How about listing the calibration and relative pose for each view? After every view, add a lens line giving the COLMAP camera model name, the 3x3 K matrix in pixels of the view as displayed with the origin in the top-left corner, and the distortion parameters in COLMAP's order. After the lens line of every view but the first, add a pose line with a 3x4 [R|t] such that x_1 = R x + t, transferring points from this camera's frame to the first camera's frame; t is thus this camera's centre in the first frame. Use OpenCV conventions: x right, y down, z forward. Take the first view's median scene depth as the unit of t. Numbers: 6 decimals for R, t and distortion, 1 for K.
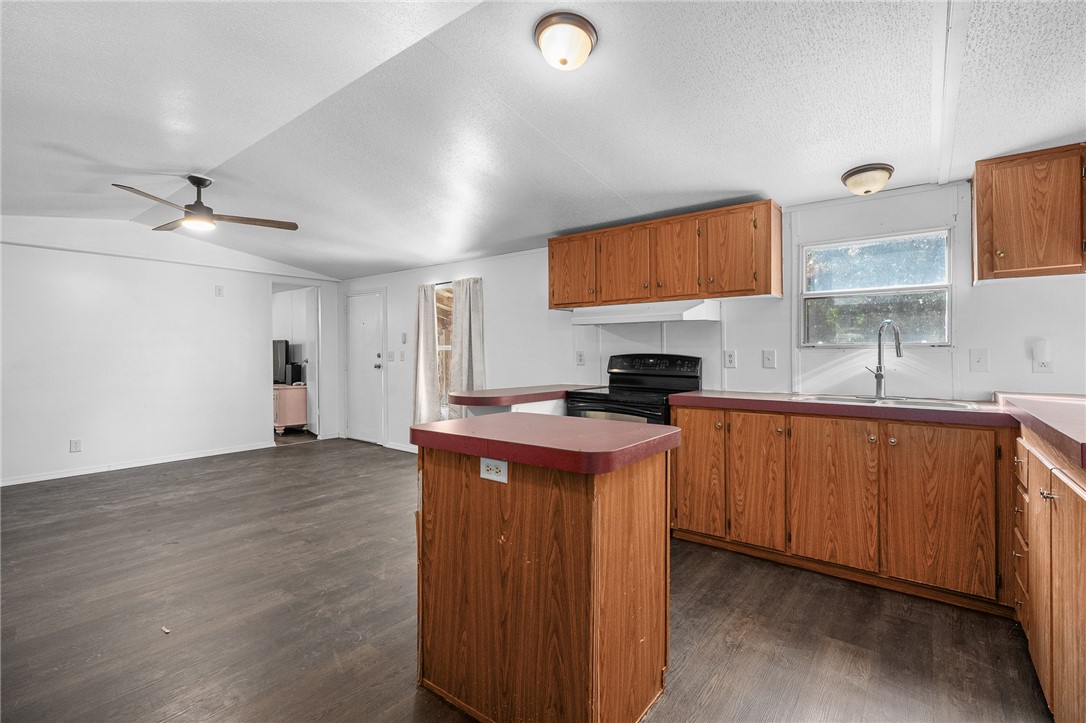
lens RADIAL K [[494.4, 0, 543.2], [0, 494.4, 351.4], [0, 0, 1]] dist [-0.004588, 0.000945]
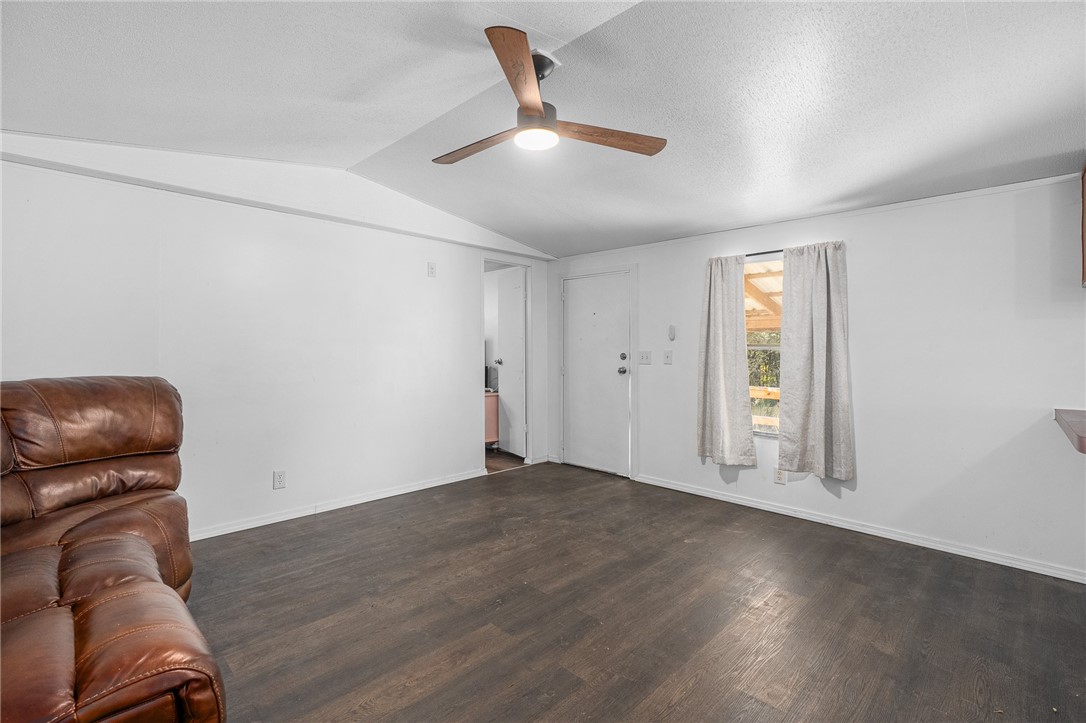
lens RADIAL K [[494.4, 0, 537.4], [0, 494.4, 342.2], [0, 0, 1]] dist [-0.004588, 0.000945]
pose [[0.993552, 0.005546, -0.113240, -0.738661], [-0.007197, 0.999874, -0.014178, -0.003062], [0.113148, 0.014902, 0.993466, 0.481892]]
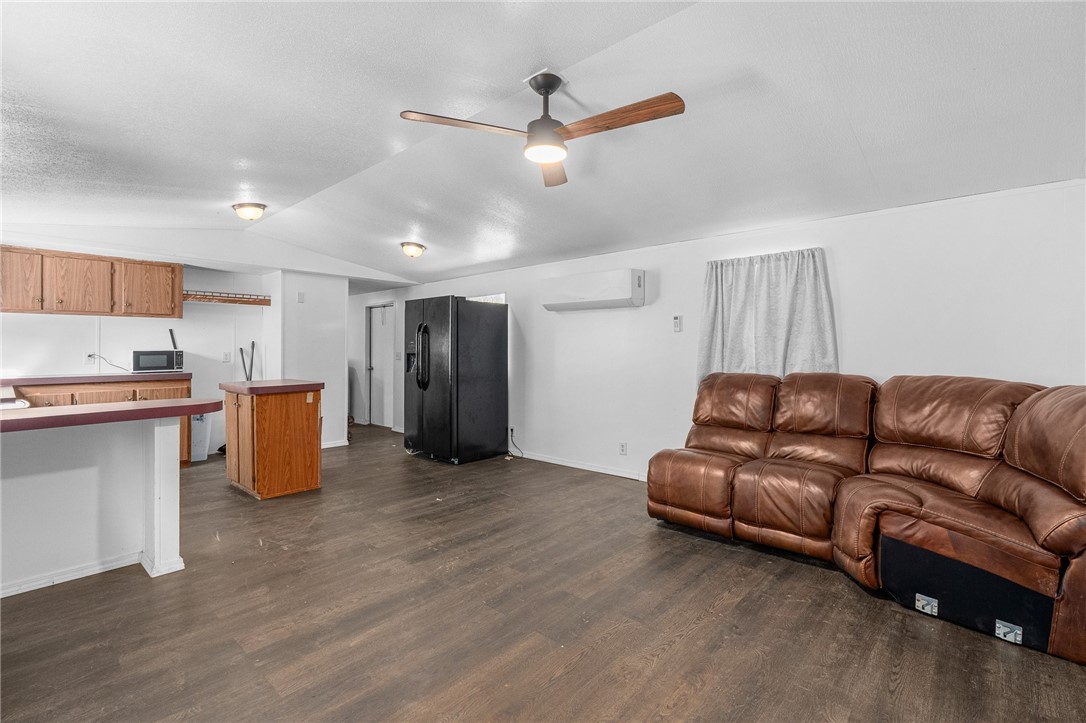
lens RADIAL K [[494.4, 0, 540.3], [0, 494.4, 344.5], [0, 0, 1]] dist [-0.004588, 0.000945]
pose [[-0.997756, 0.003881, 0.066846, -0.864367], [0.003305, 0.999956, -0.008724, -0.006778], [-0.066877, -0.008483, -0.997725, 1.949657]]
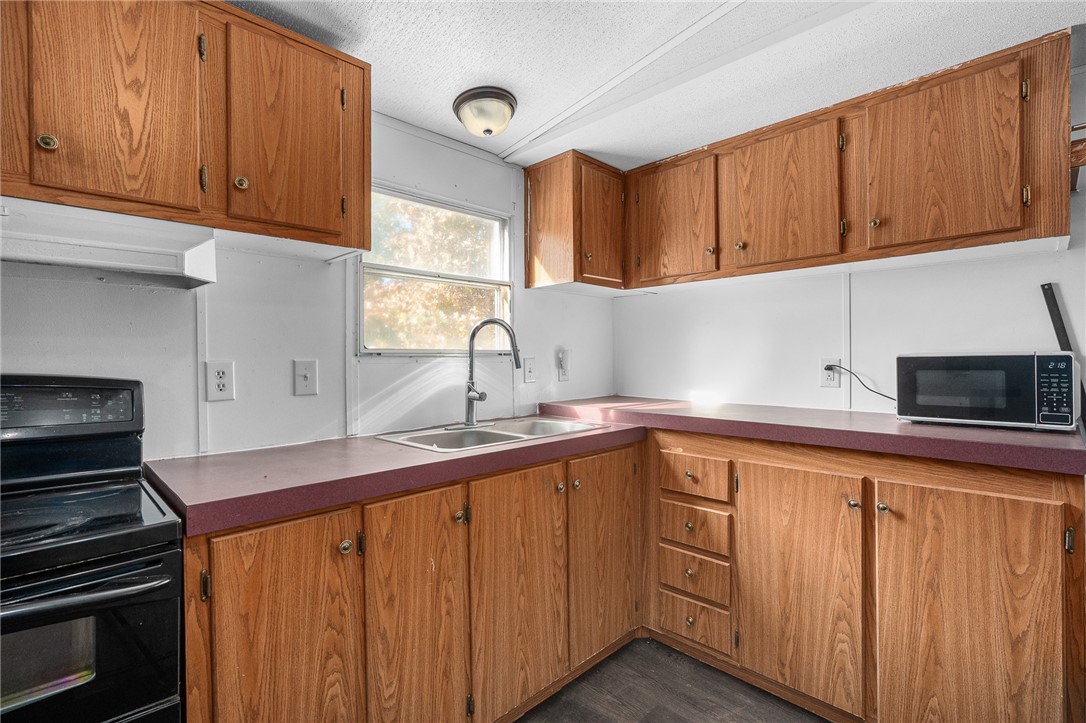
lens RADIAL K [[505.5, 0, 545.7], [0, 505.5, 359.8], [0, 0, 1]] dist [-0.005833, 0.000642]
pose [[0.125447, -0.004694, 0.992089, -0.032708], [0.004361, 0.999982, 0.004179, -0.004556], [-0.992091, 0.003802, 0.125466, 0.745905]]
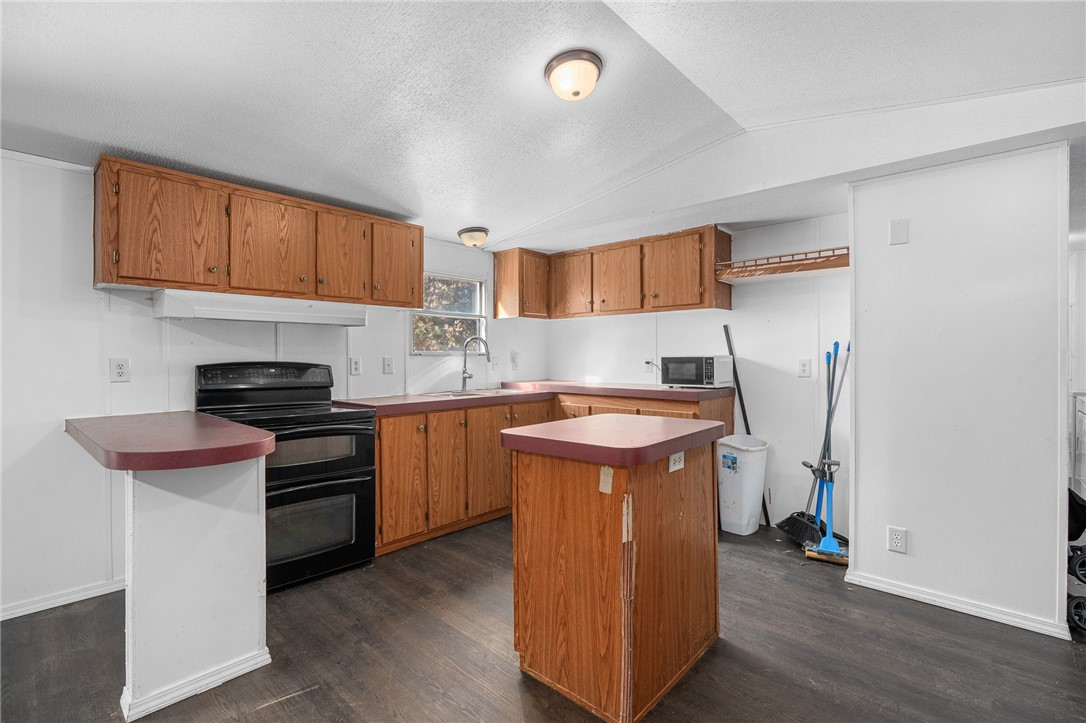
lens RADIAL K [[494.4, 0, 544.7], [0, 494.4, 358.2], [0, 0, 1]] dist [-0.004588, 0.000945]
pose [[0.077365, -0.002508, 0.997000, -0.657567], [-0.001093, 0.999996, 0.002601, -0.004323], [-0.997002, -0.001291, 0.077362, 0.619452]]
